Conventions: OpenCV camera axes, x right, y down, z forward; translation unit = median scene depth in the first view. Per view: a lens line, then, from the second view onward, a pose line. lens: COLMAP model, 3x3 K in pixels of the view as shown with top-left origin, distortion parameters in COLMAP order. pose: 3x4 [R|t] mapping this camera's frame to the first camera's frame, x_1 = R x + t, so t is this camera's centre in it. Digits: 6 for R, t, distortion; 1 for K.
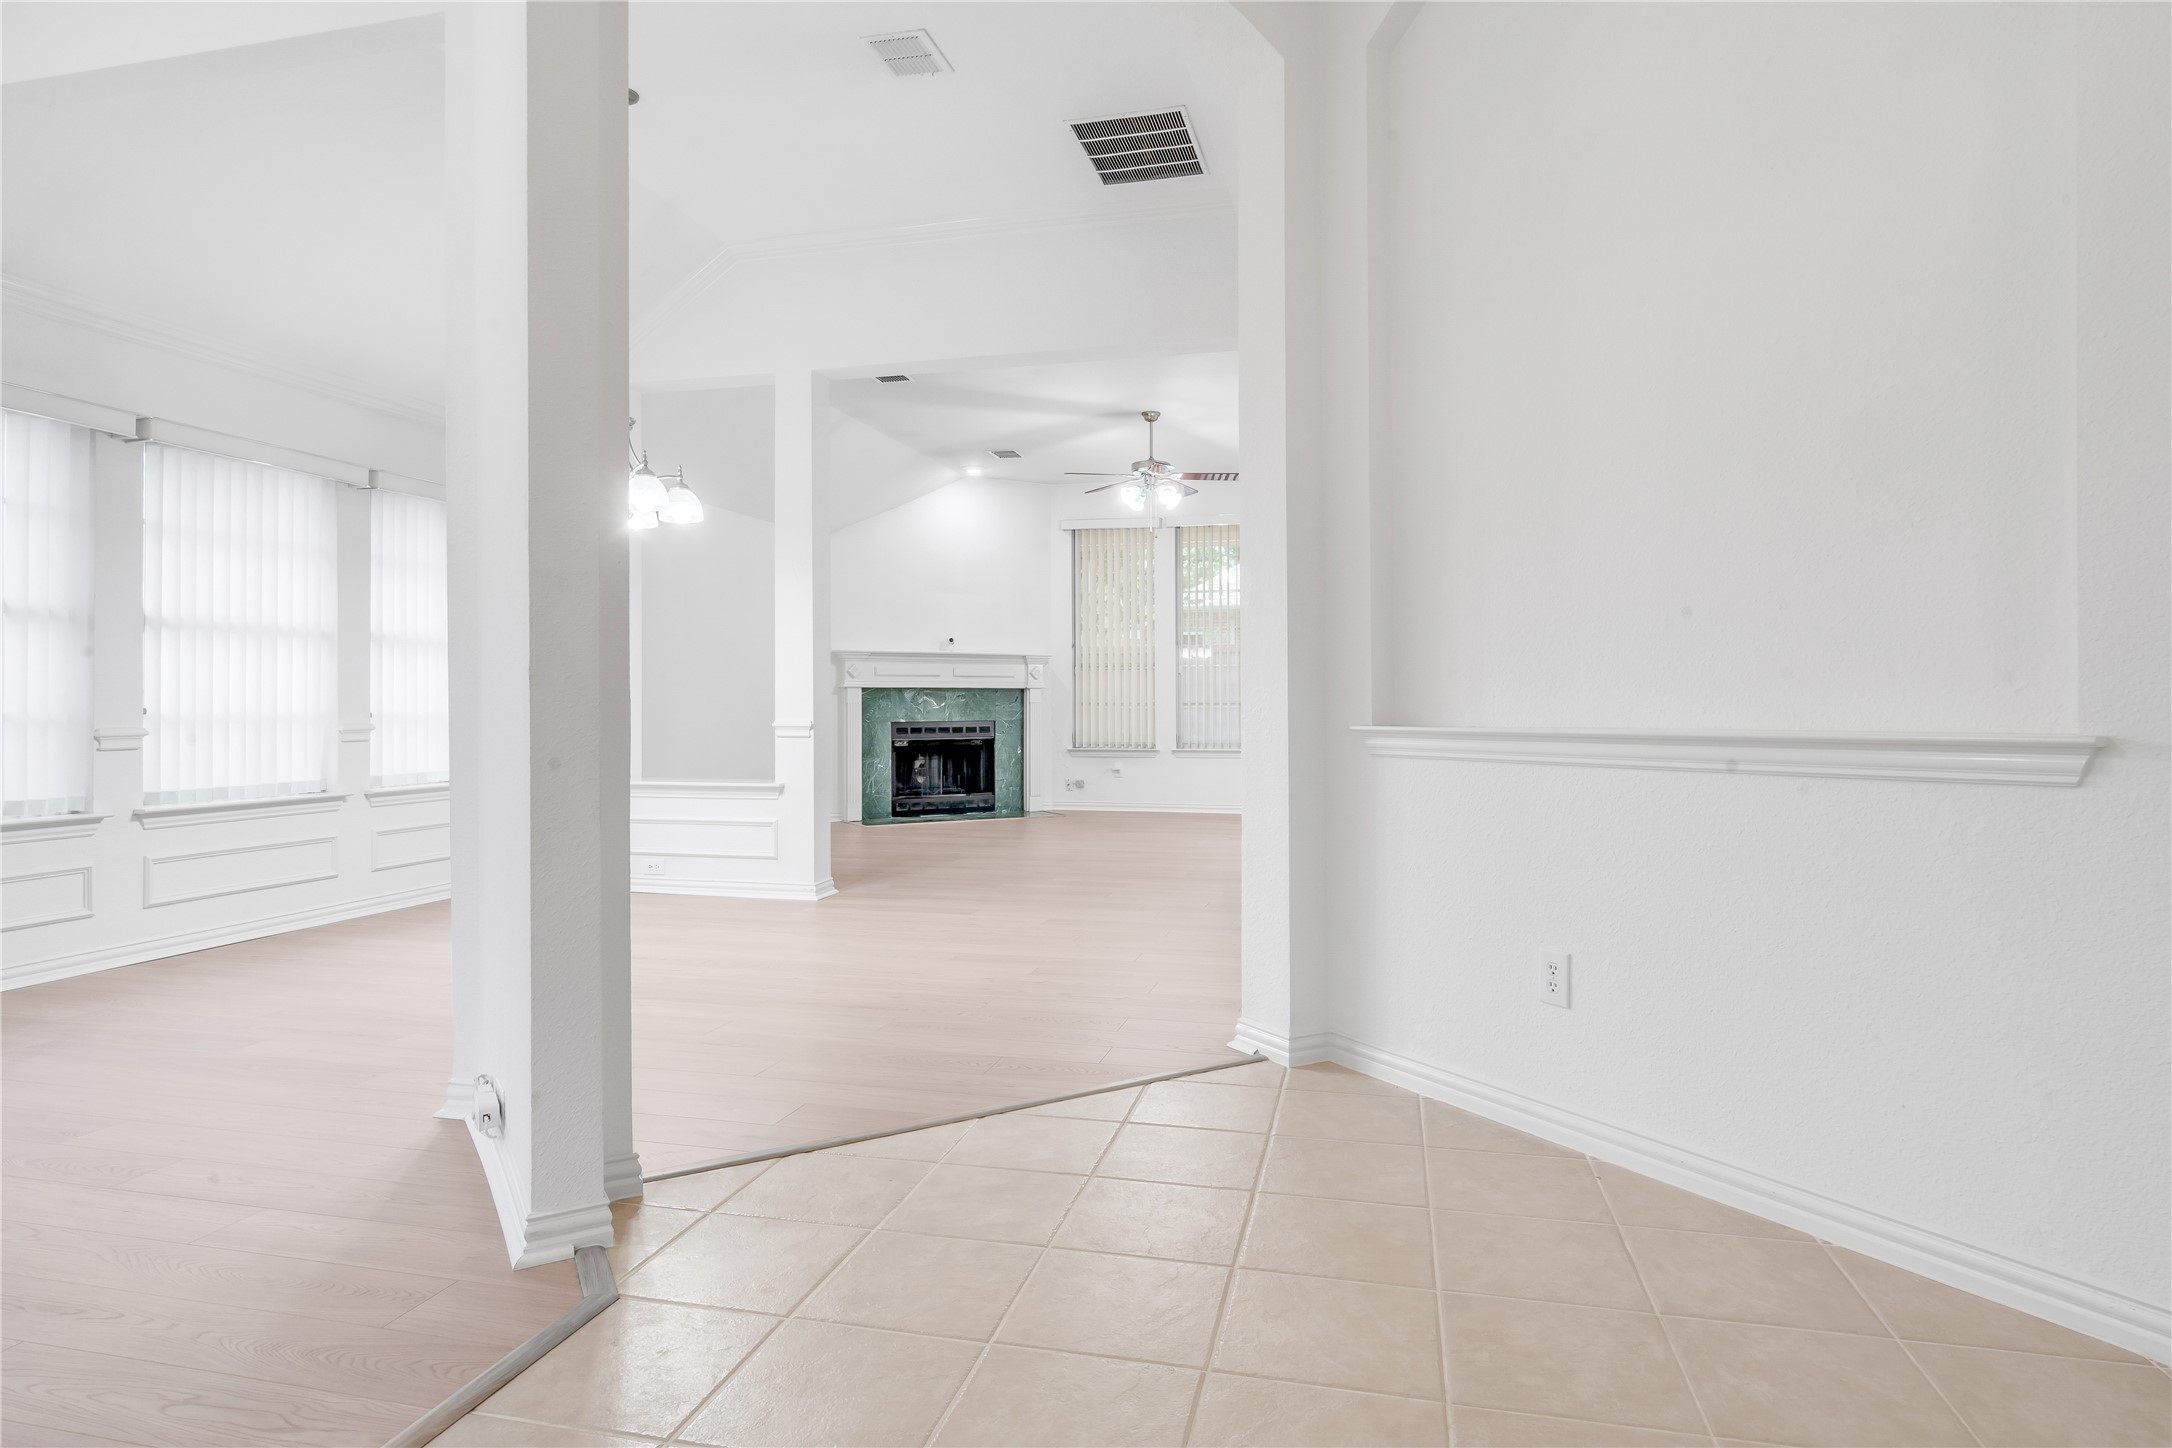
lens RADIAL K [[1337.1, 0, 1082.3], [0, 1337.1, 694.1], [0, 0, 1]] dist [0.000807, 0.001280]
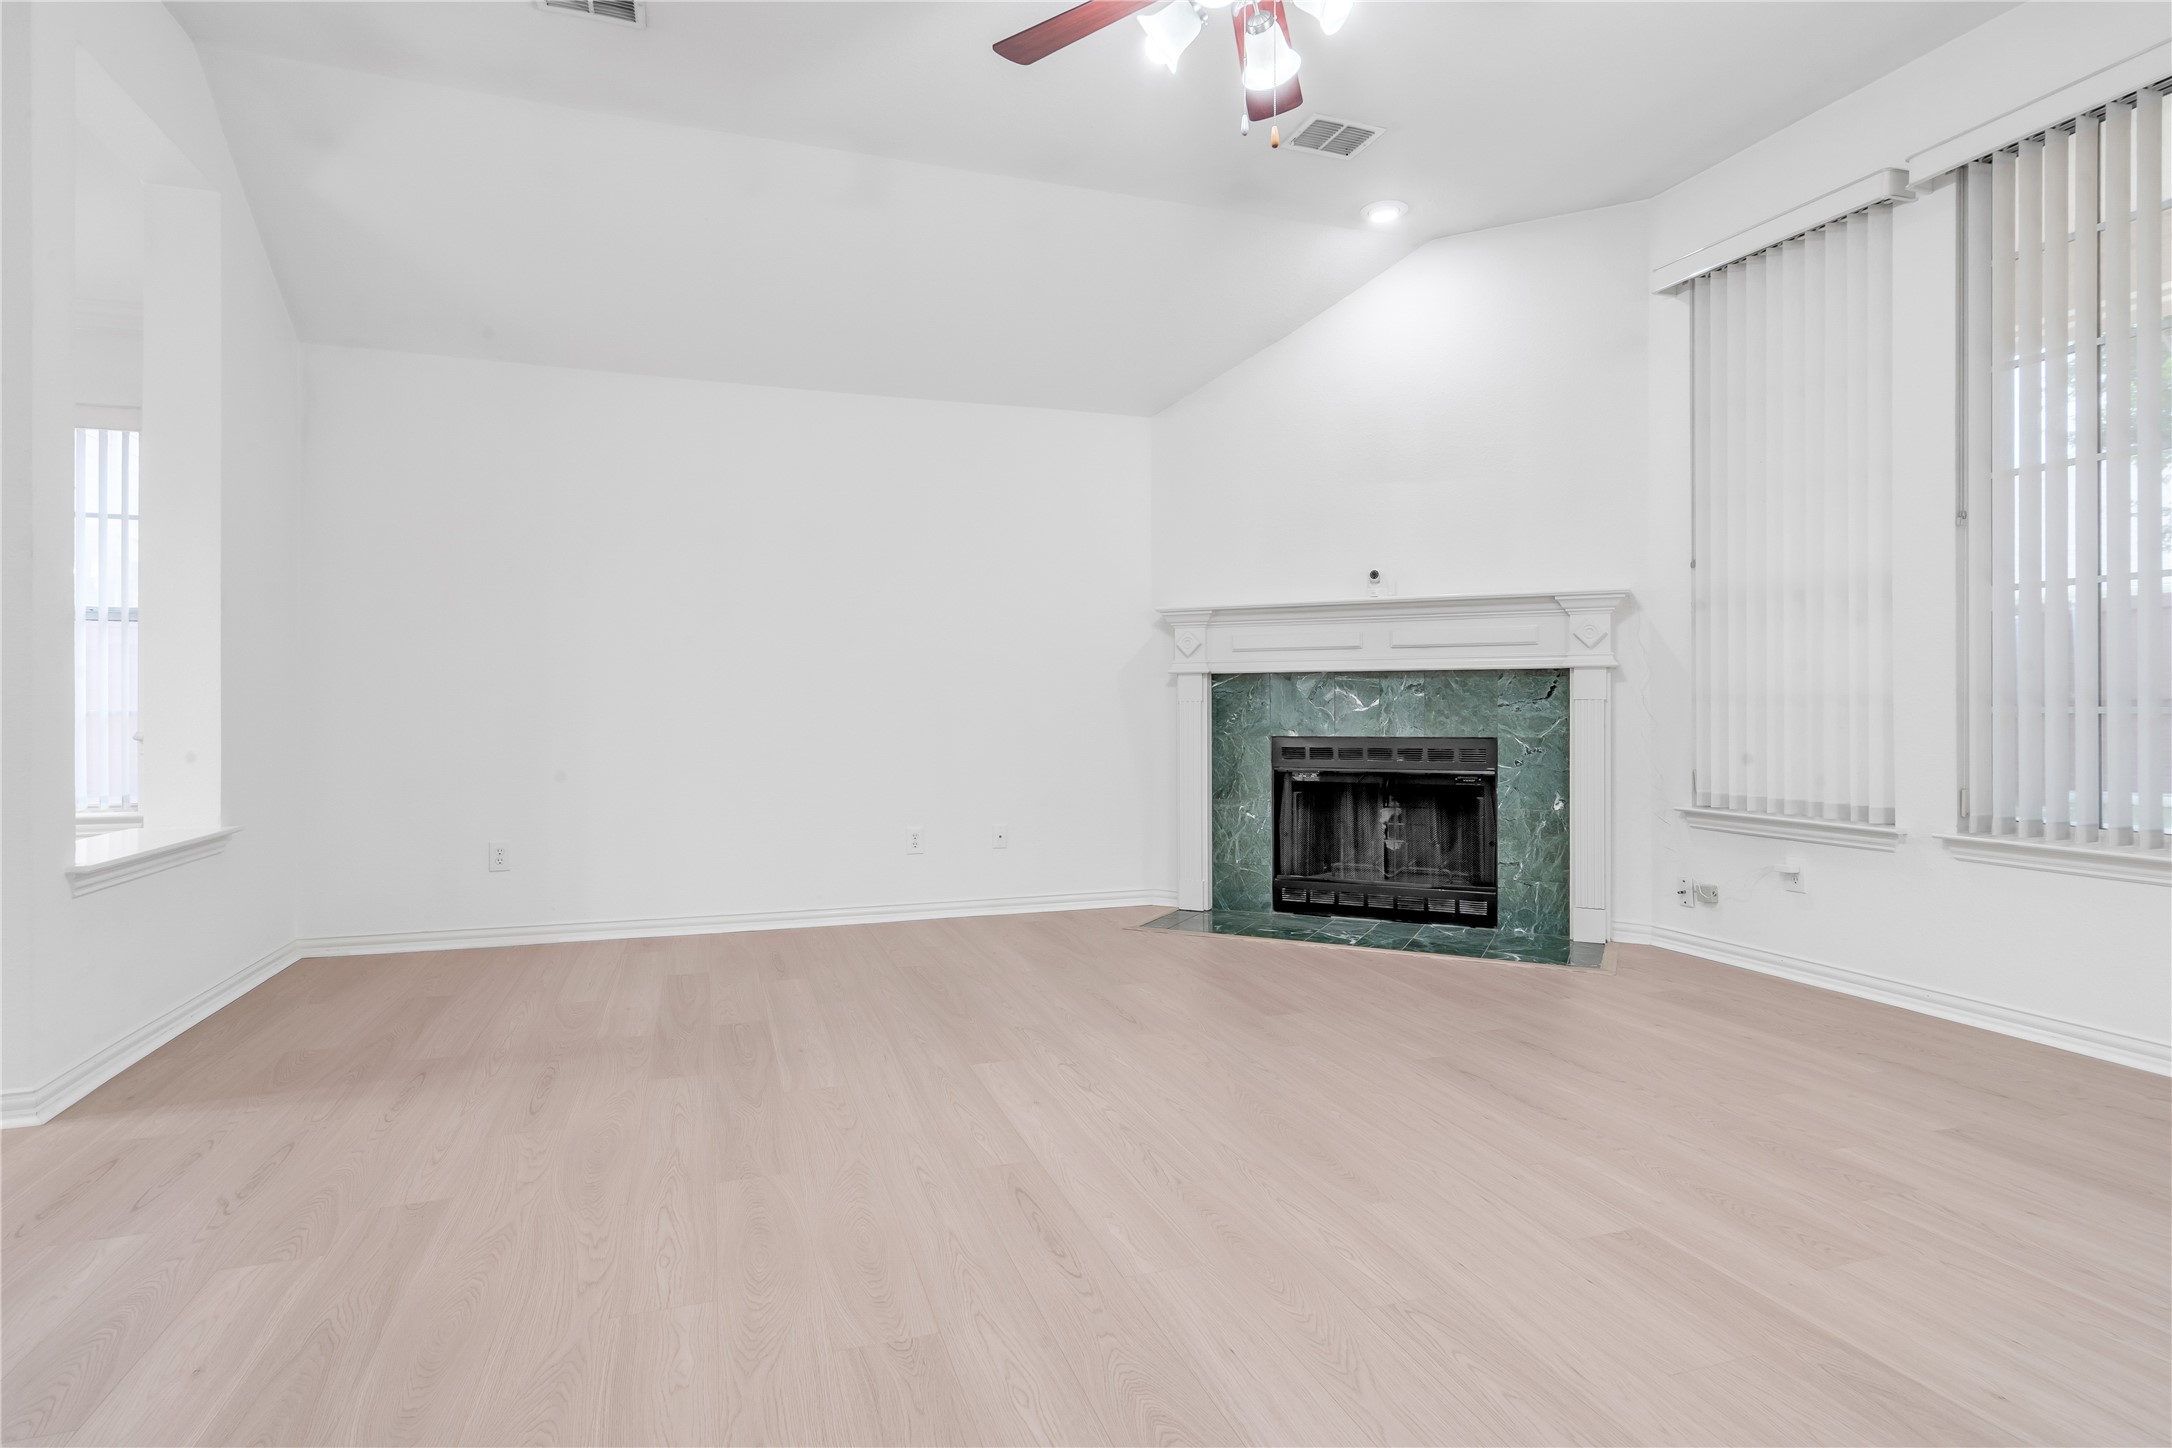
lens RADIAL K [[1132.8, 0, 1099.5], [0, 1132.8, 710.9], [0, 0, 1]] dist [0.001311, 0.000187]
pose [[0.551378, 0.008257, -0.834215, 0.194265], [0.007466, 0.999862, 0.014832, 0.003310], [0.834222, -0.014407, 0.551240, 0.669229]]
